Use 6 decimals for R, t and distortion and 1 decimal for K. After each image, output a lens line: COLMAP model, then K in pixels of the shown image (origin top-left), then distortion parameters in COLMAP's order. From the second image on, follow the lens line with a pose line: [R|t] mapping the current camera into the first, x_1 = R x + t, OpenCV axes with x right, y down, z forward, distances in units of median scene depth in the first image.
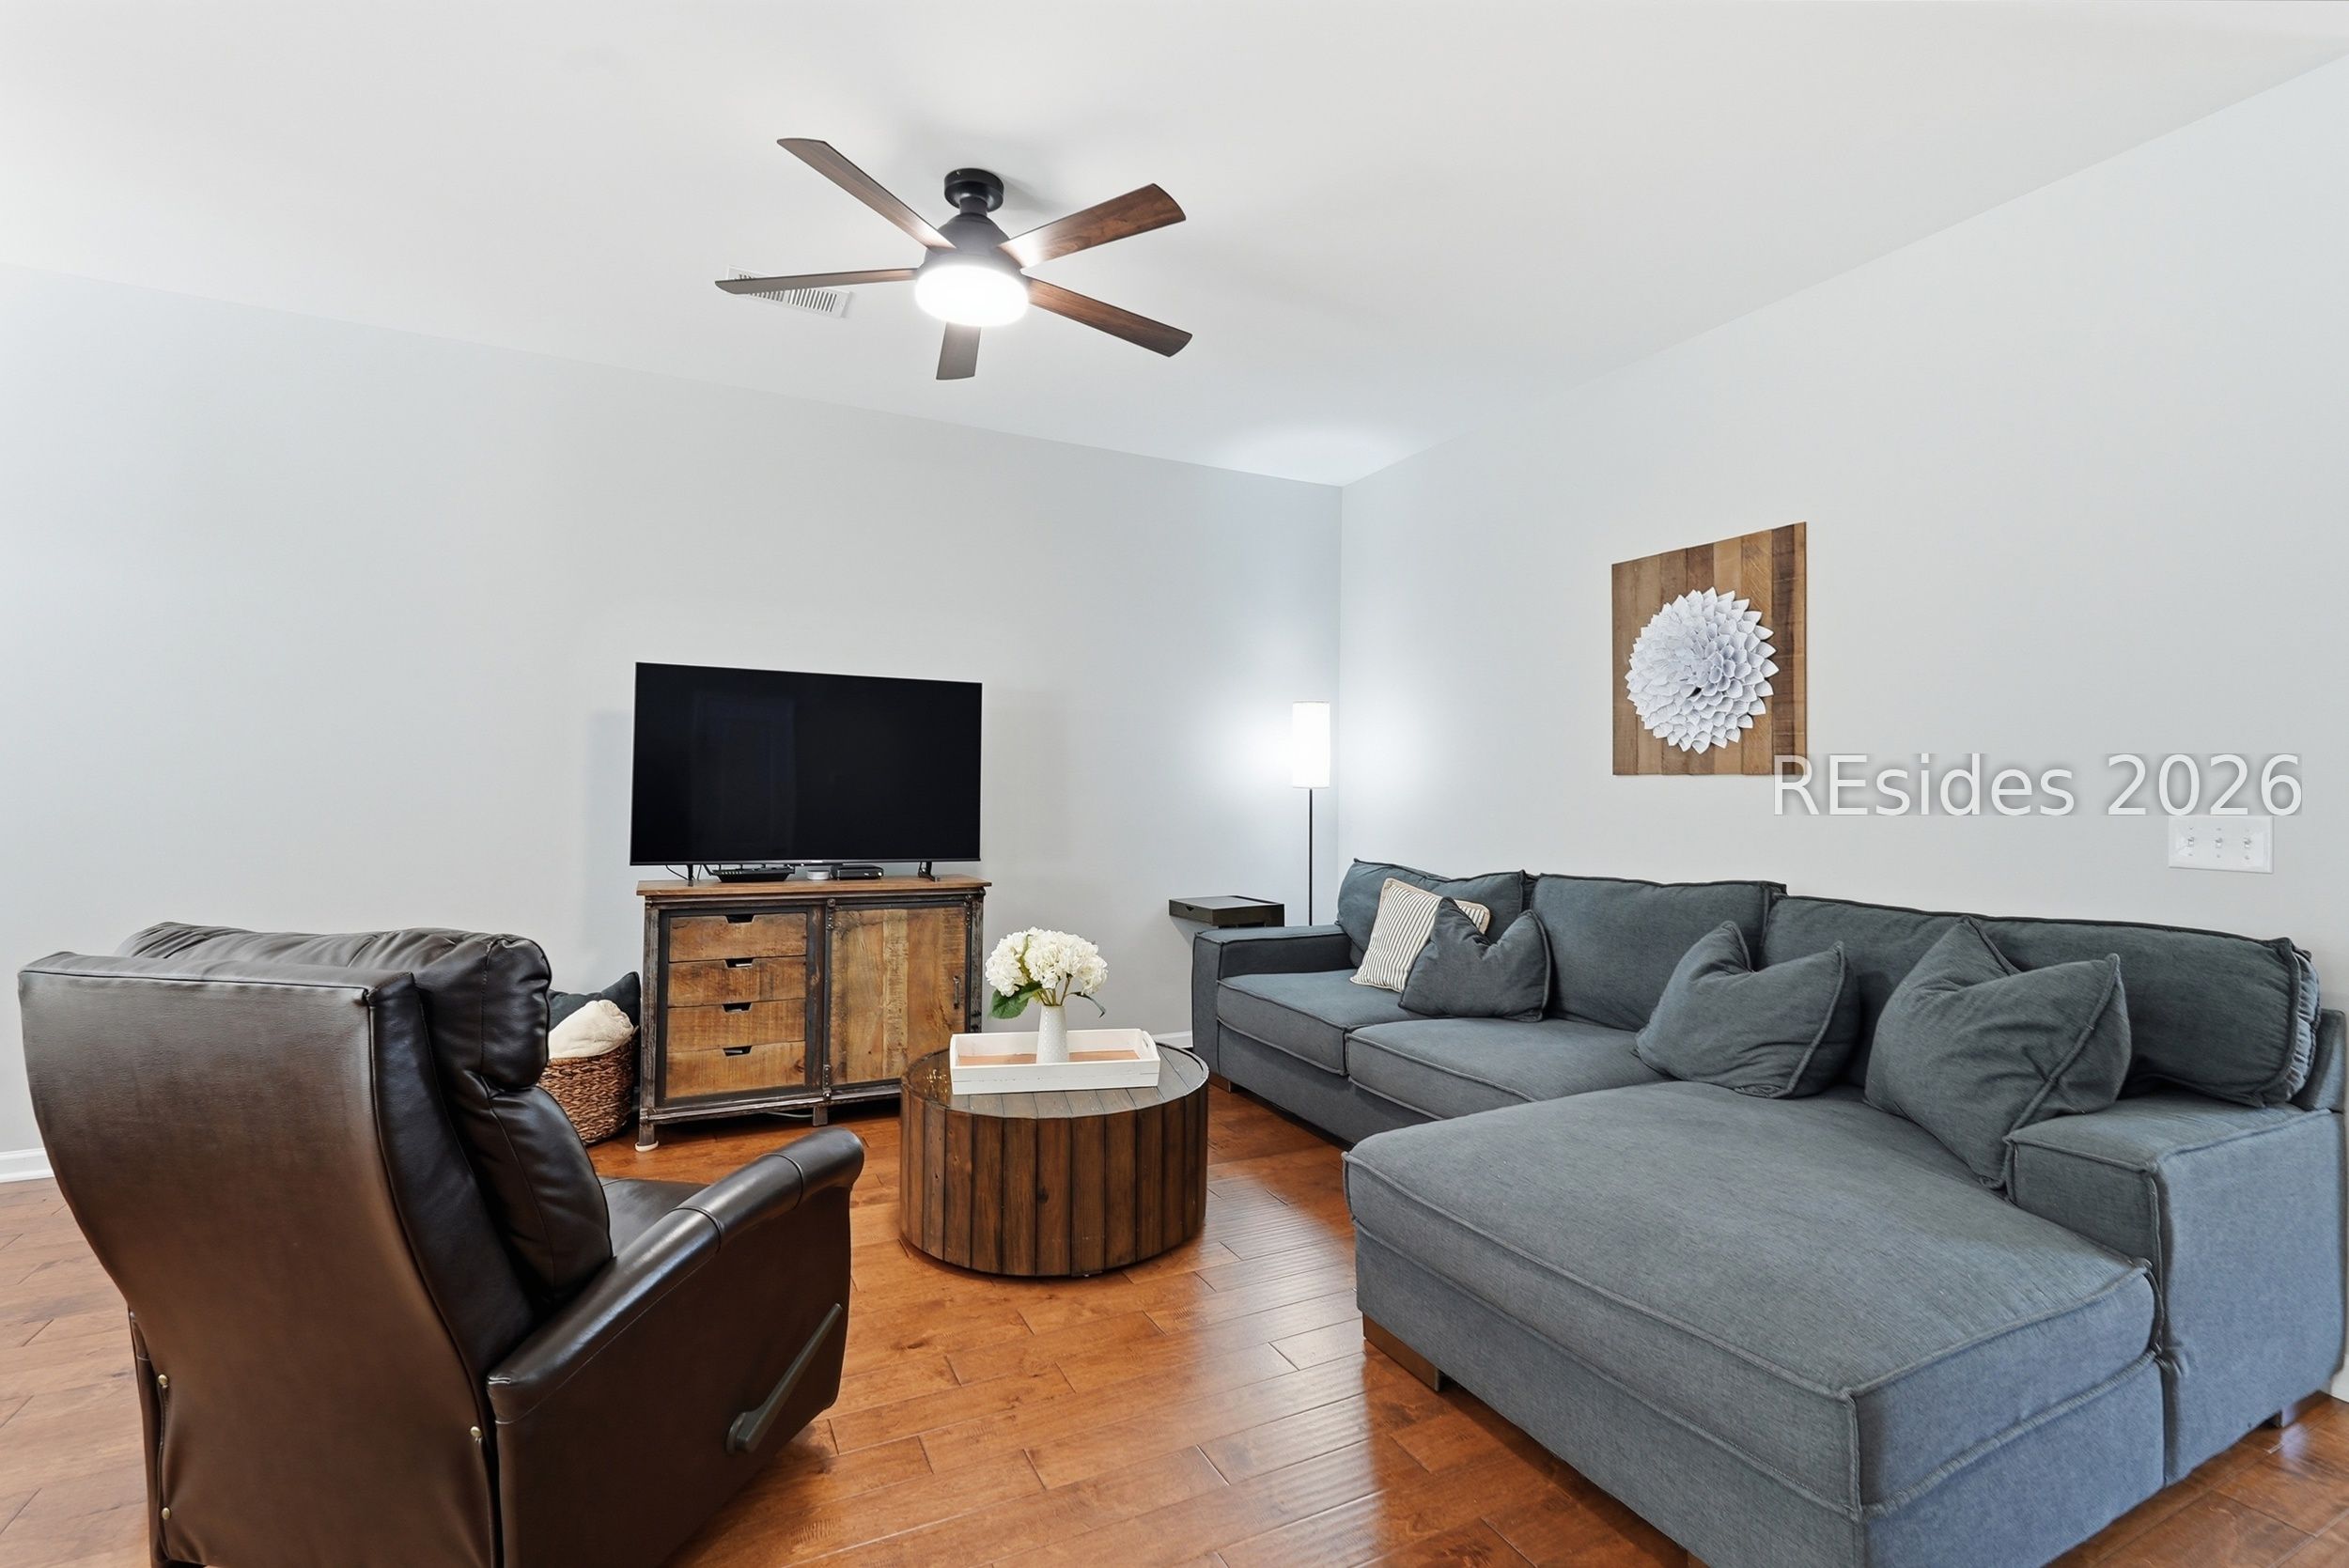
lens RADIAL K [[1045.2, 0, 1170.4], [0, 1045.2, 782.6], [0, 0, 1]] dist [-0.010861, 0.006165]
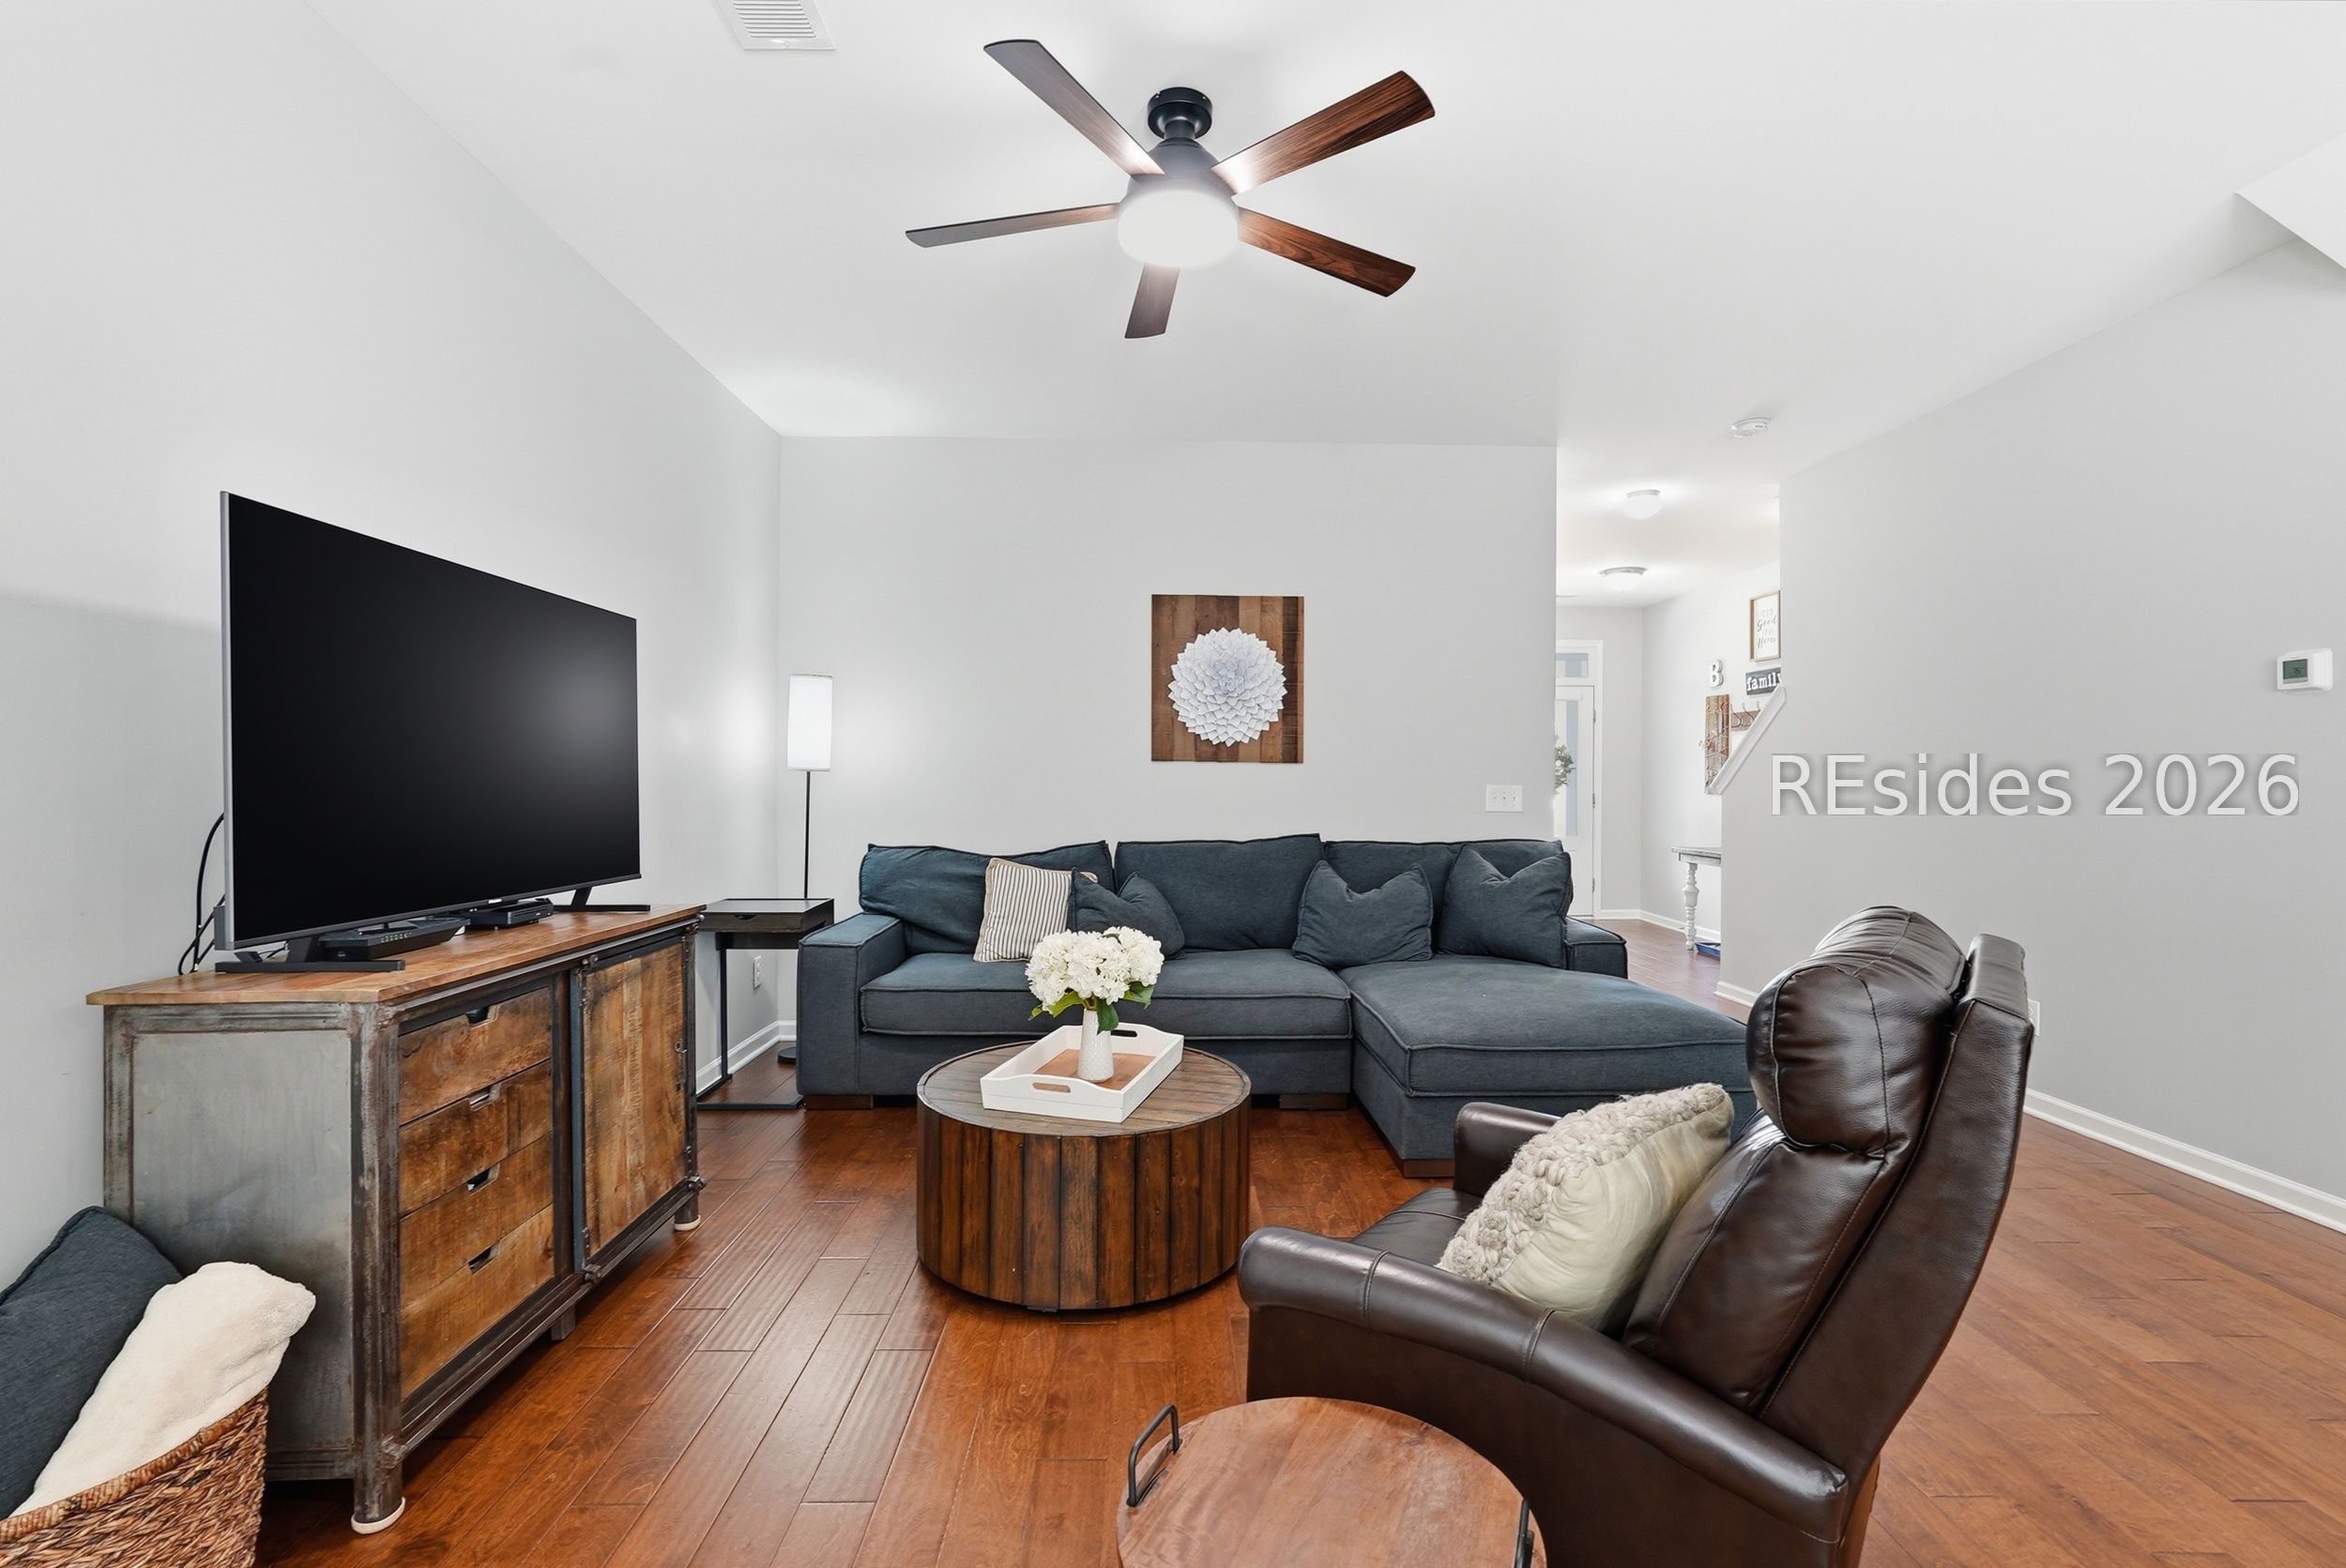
lens RADIAL K [[1043.9, 0, 1167.4], [0, 1043.9, 790.7], [0, 0, 1]] dist [-0.010861, 0.006165]
pose [[0.432312, -0.017771, 0.901549, -0.767797], [-0.007174, 0.999706, 0.023146, -0.000741], [-0.901695, -0.016474, 0.432058, 0.464935]]
